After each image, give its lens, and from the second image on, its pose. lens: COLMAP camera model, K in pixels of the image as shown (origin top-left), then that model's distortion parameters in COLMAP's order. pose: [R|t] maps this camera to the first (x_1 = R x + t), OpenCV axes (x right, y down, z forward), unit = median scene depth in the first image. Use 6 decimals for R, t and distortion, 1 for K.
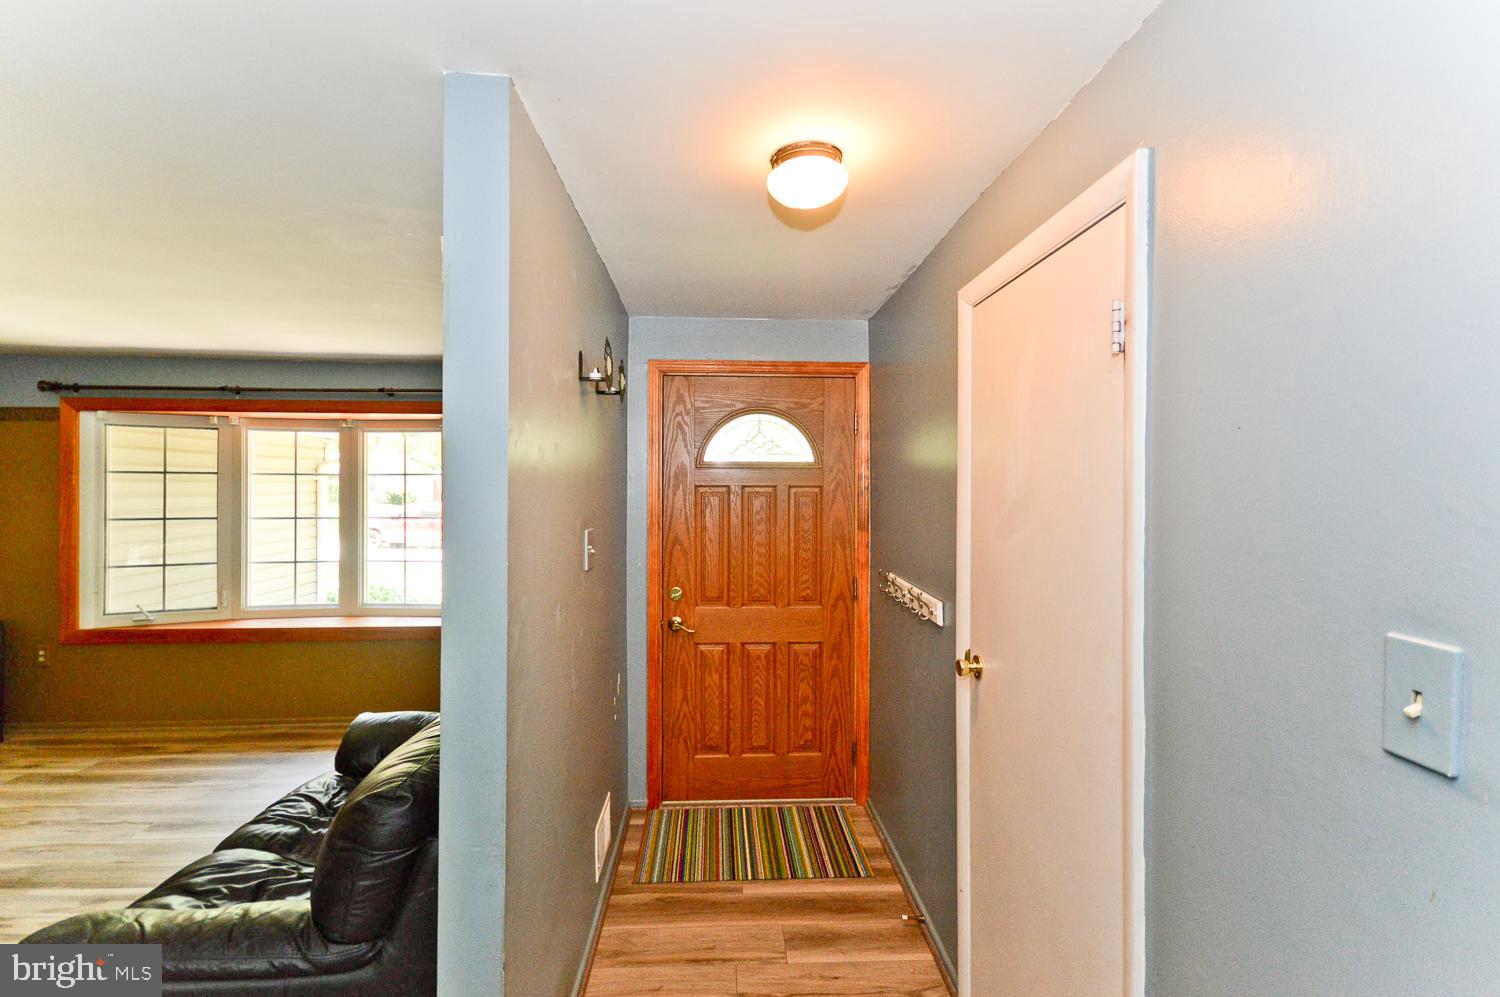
lens RADIAL K [[685.4, 0, 752.7], [0, 685.4, 476.9], [0, 0, 1]] dist [0.004236, 0.000464]
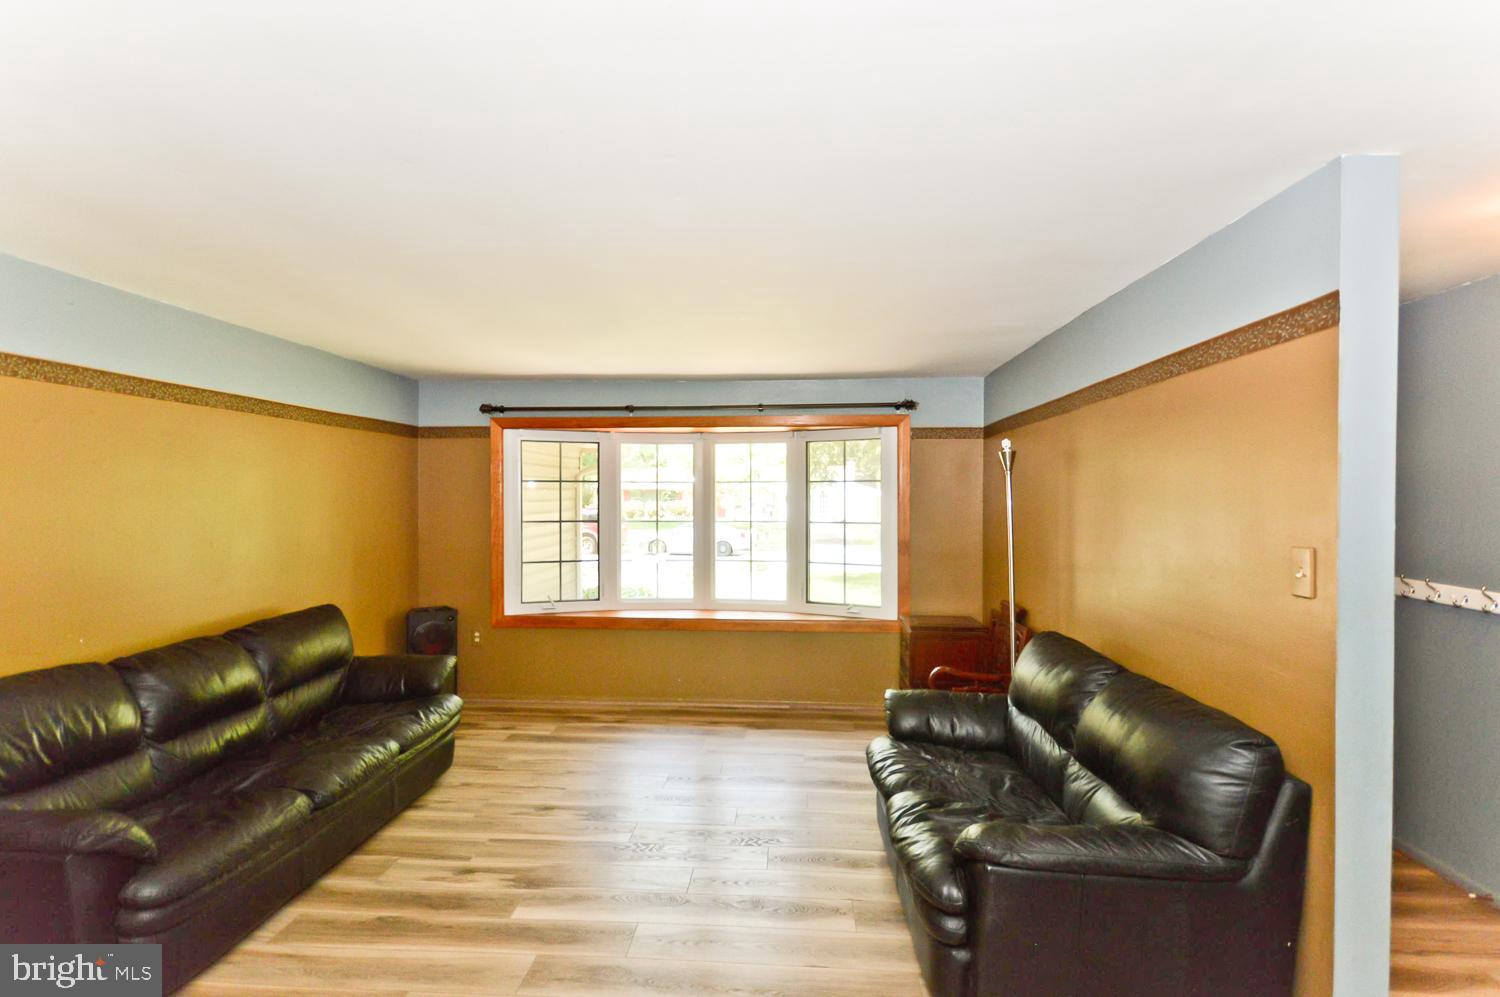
lens RADIAL K [[685.4, 0, 752.7], [0, 685.4, 476.9], [0, 0, 1]] dist [0.004236, 0.000464]
pose [[0.992077, -0.008469, -0.125344, -0.411437], [0.007495, 0.999938, -0.008243, -0.001038], [0.125406, 0.007238, 0.992079, -0.108896]]
